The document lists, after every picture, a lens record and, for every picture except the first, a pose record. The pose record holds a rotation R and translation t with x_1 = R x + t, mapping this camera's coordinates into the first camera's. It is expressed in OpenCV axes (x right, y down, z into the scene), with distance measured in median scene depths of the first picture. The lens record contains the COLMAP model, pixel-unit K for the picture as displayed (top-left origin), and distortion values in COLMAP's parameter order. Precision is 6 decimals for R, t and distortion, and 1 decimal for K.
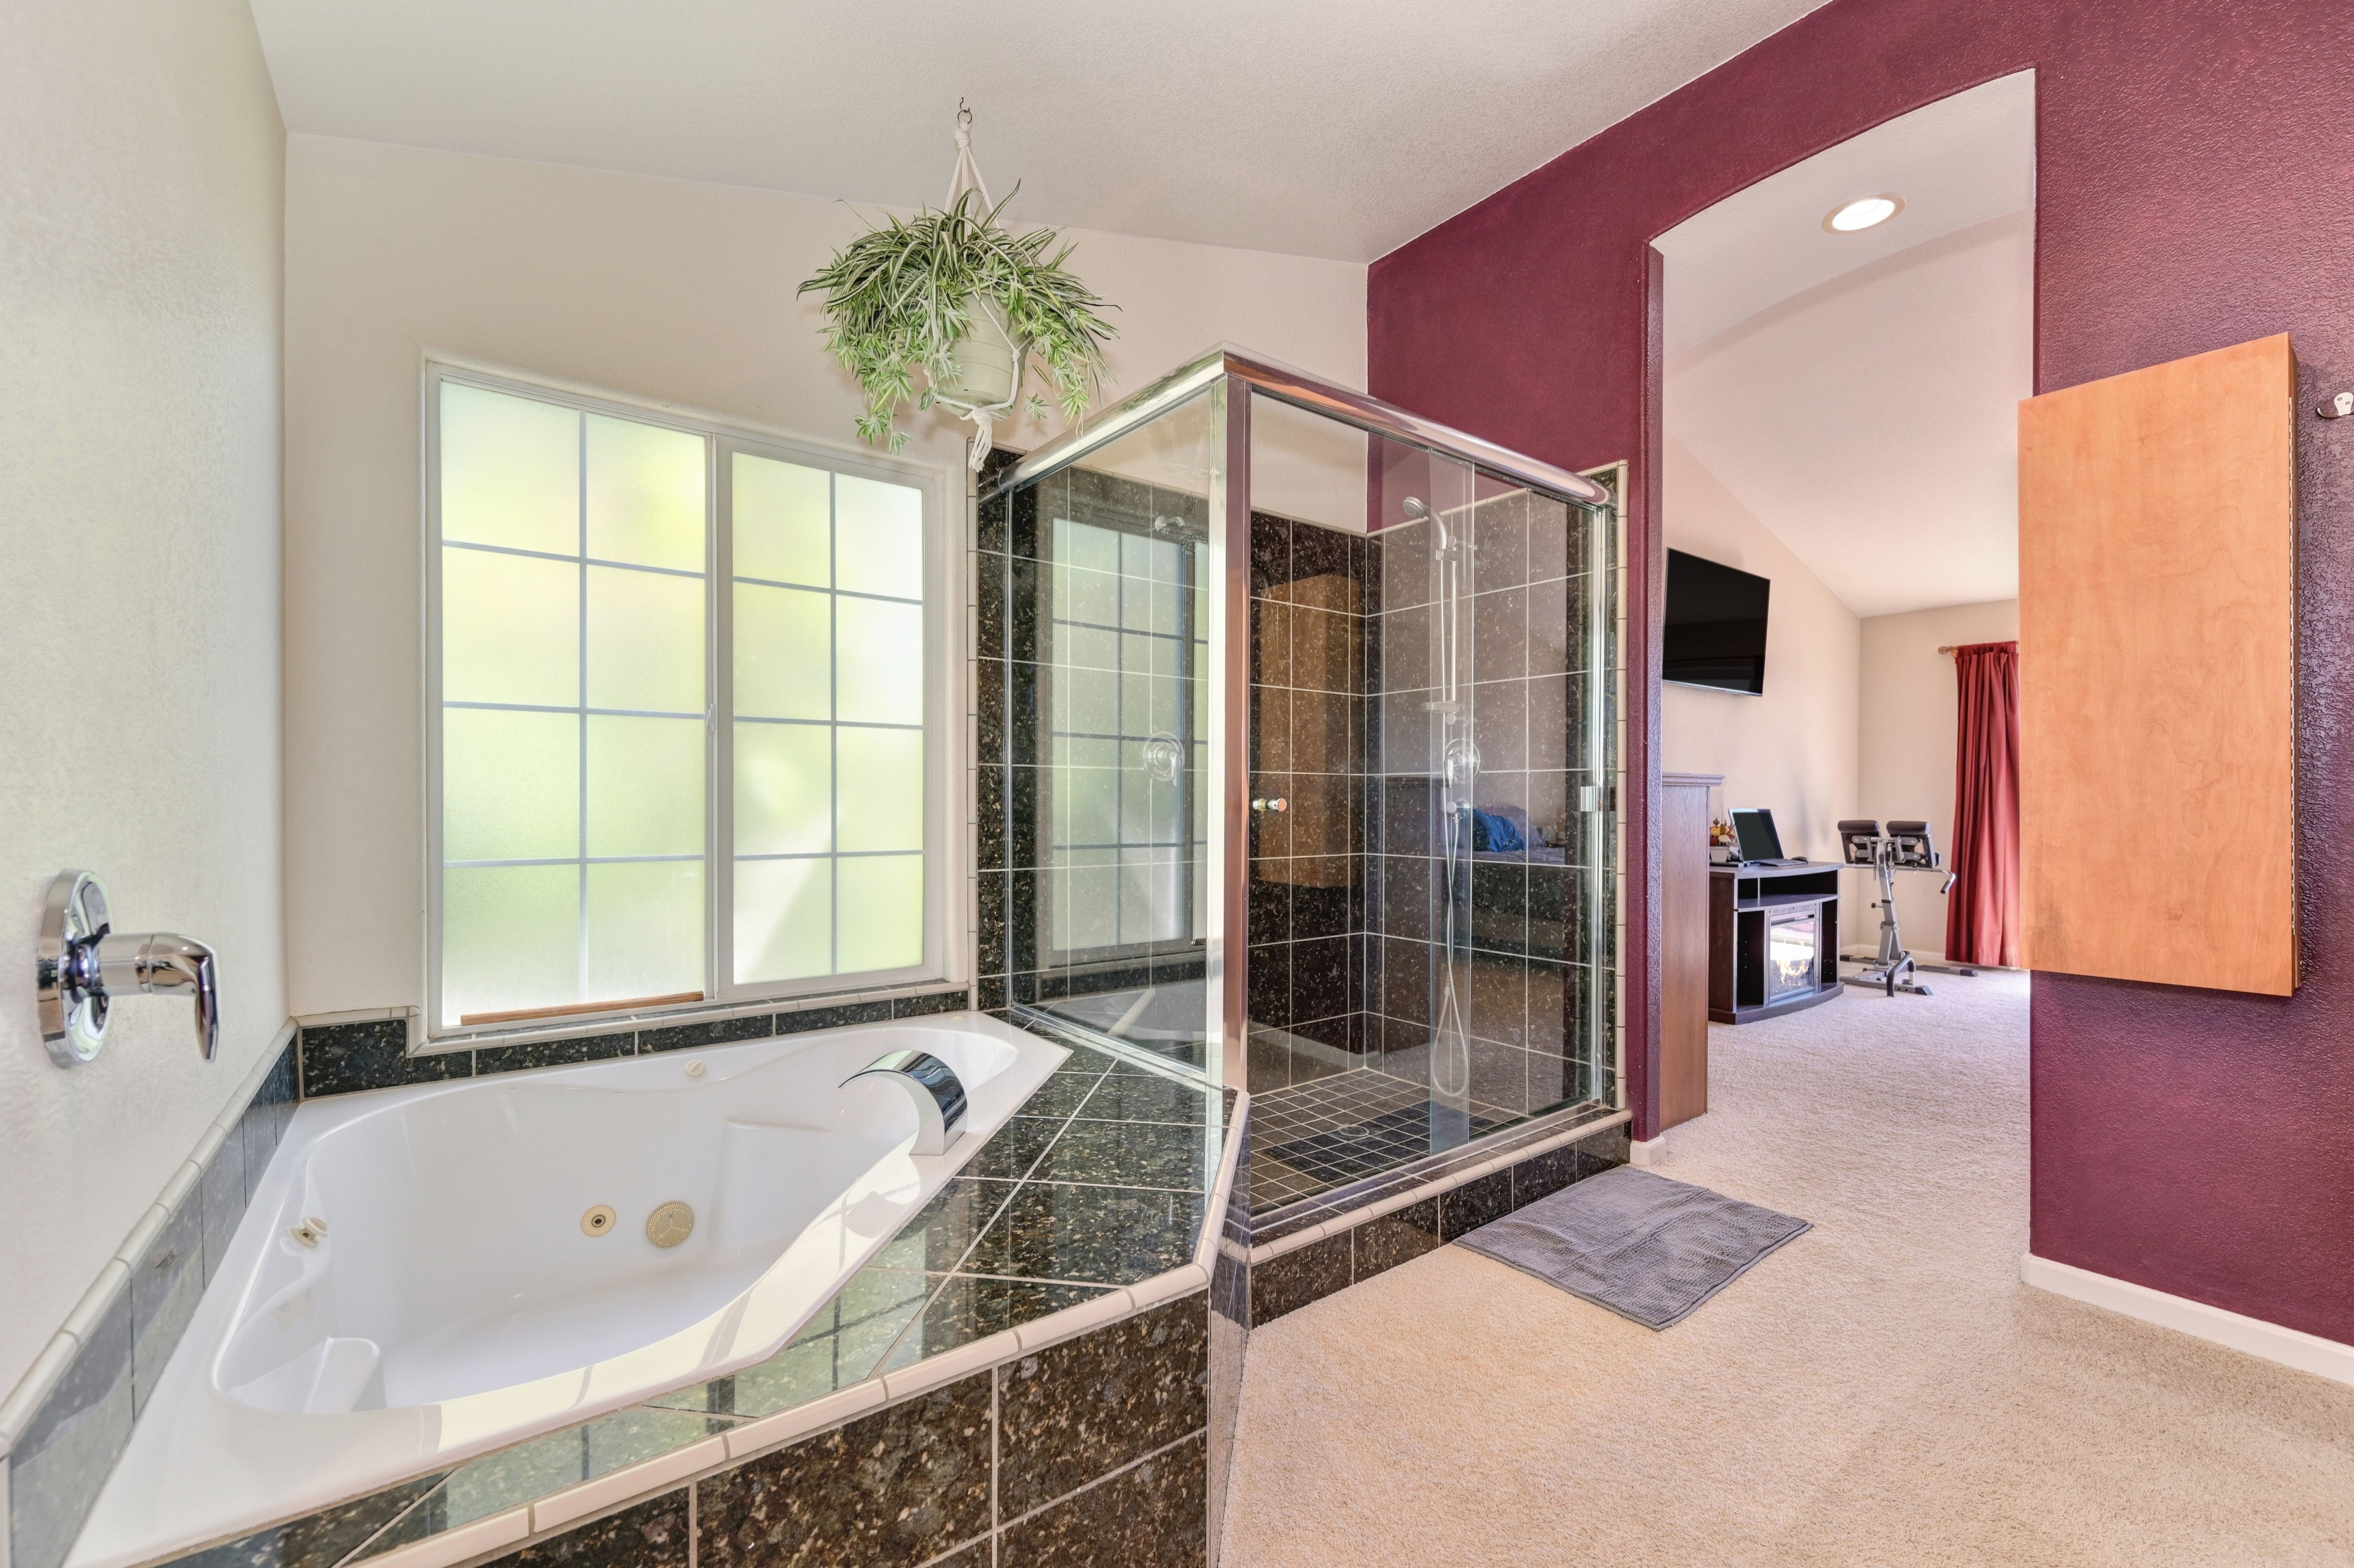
lens RADIAL K [[963.8, 0, 1184.4], [0, 963.8, 804.8], [0, 0, 1]] dist [-0.001904, -0.000369]
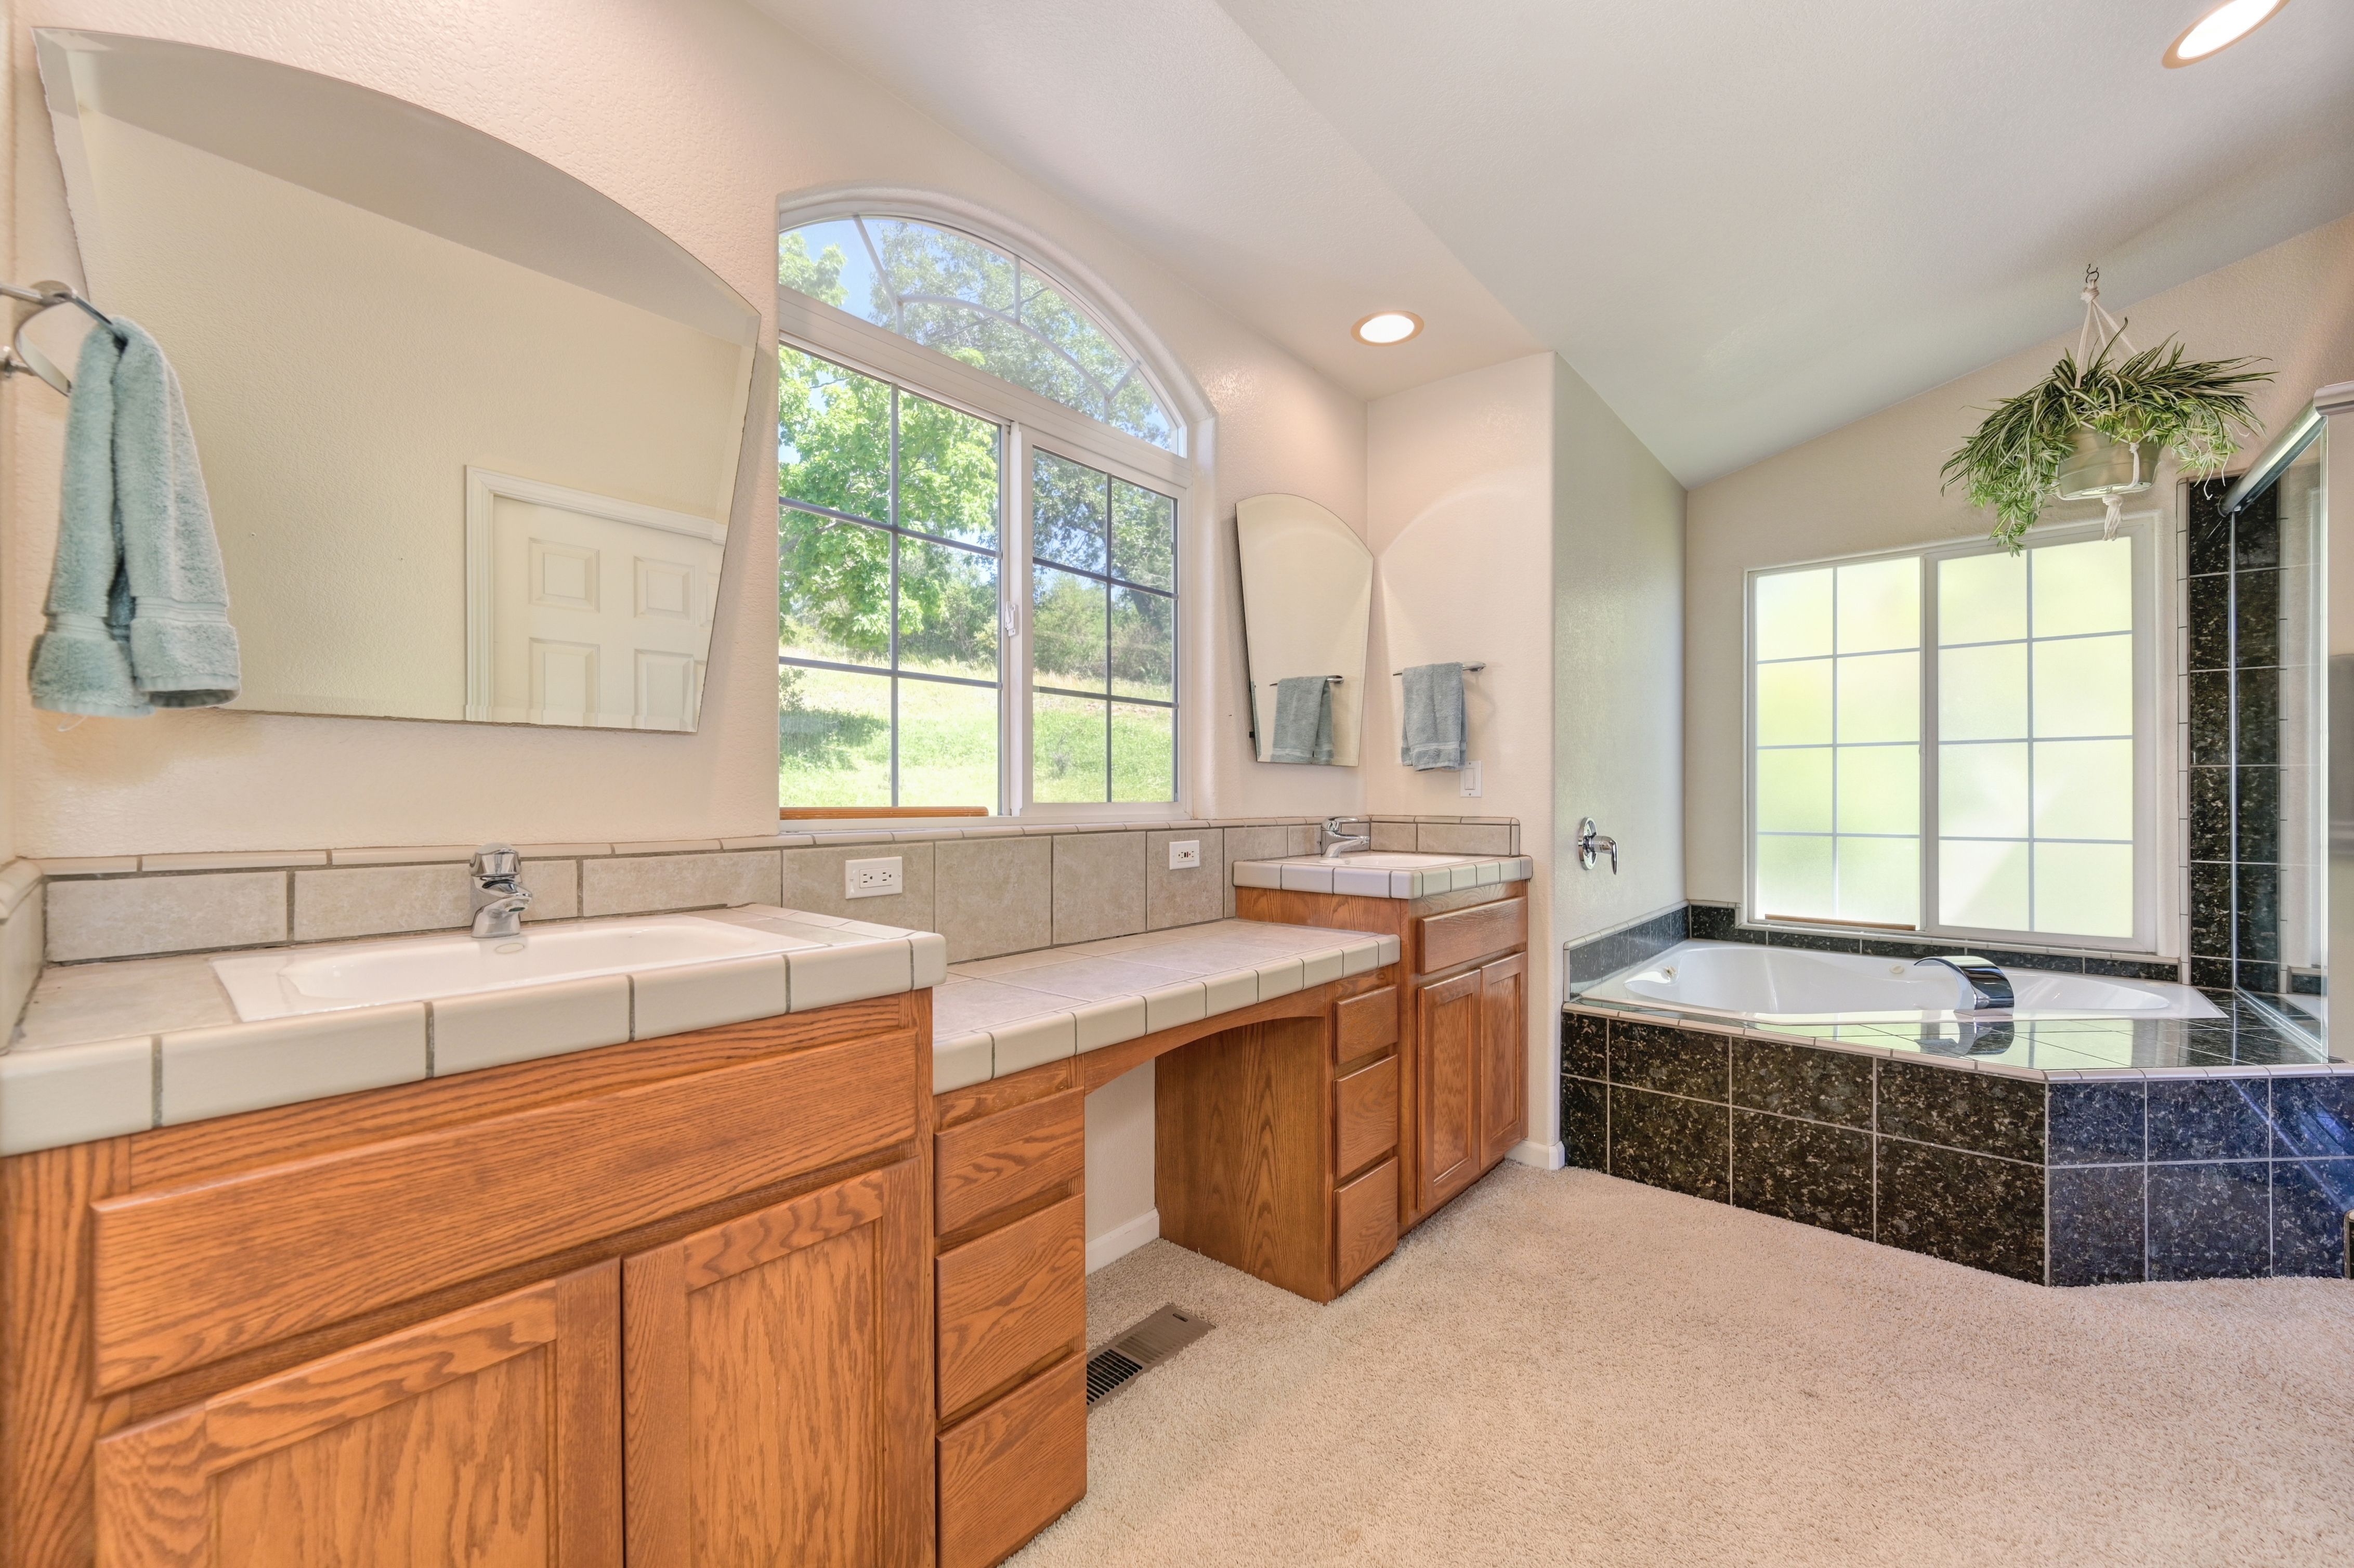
lens RADIAL K [[927.0, 0, 1174.5], [0, 927.0, 795.9], [0, 0, 1]] dist [-0.000721, 0.000122]
pose [[0.212147, -0.002433, -0.977235, 0.716236], [-0.004877, 0.999982, -0.003548, 0.002604], [0.977226, 0.005519, 0.212131, -0.471404]]
